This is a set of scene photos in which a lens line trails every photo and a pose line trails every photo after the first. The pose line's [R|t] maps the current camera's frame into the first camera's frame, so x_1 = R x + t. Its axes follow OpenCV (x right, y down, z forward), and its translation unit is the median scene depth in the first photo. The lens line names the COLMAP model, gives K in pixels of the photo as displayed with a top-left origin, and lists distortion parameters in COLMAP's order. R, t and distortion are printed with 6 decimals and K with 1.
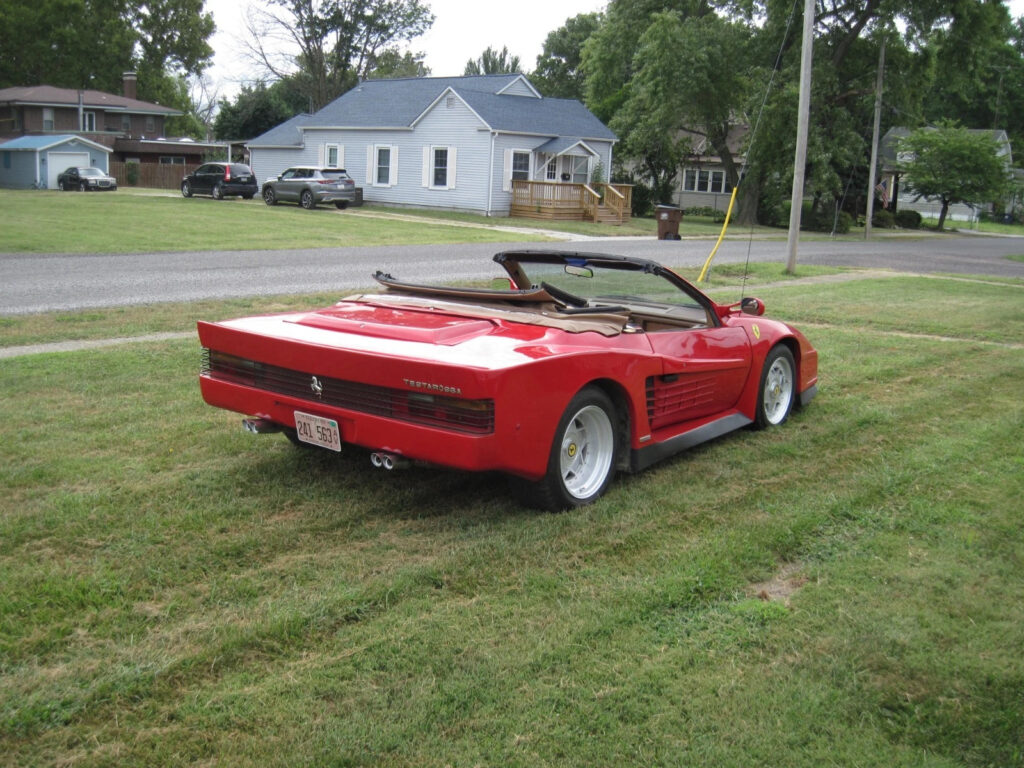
lens RADIAL K [[1047.2, 0, 512.9], [0, 1047.2, 393.2], [0, 0, 1]] dist [-0.101590, 0.000000]
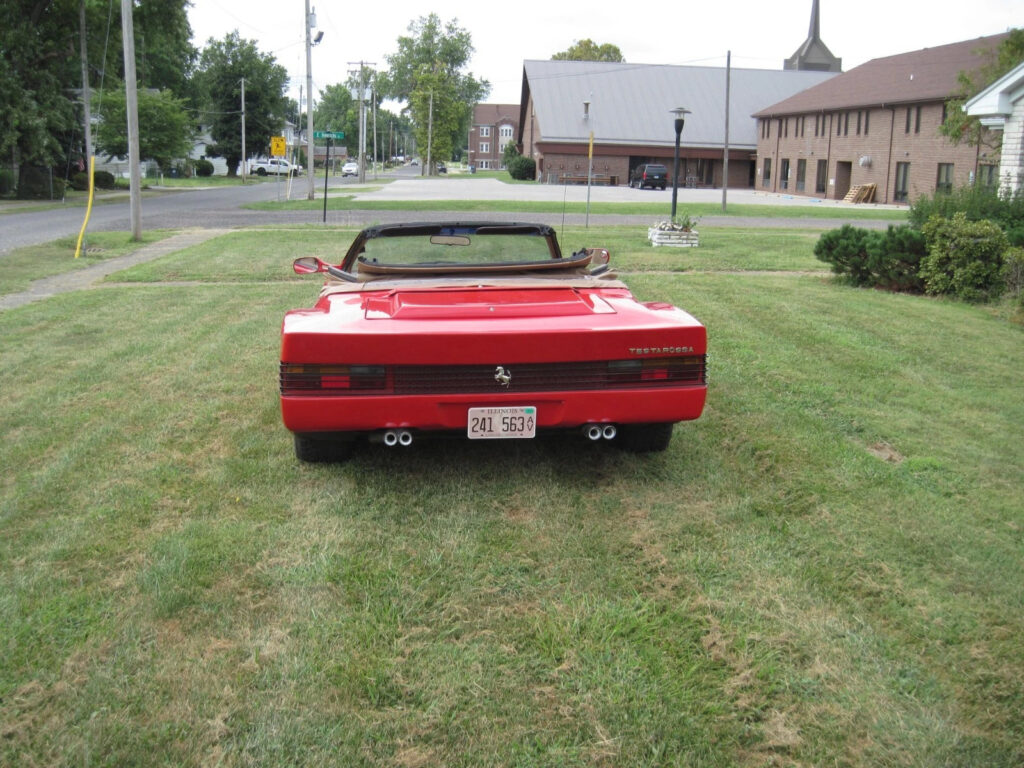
lens RADIAL K [[1047.2, 0, 457.1], [0, 1047.2, 386.2], [0, 0, 1]] dist [-0.101590, 0.000000]
pose [[0.715129, -0.181209, 0.675096, -0.206409], [0.160721, 0.982562, 0.093487, -0.022361], [-0.680265, 0.041647, 0.731783, 0.078511]]
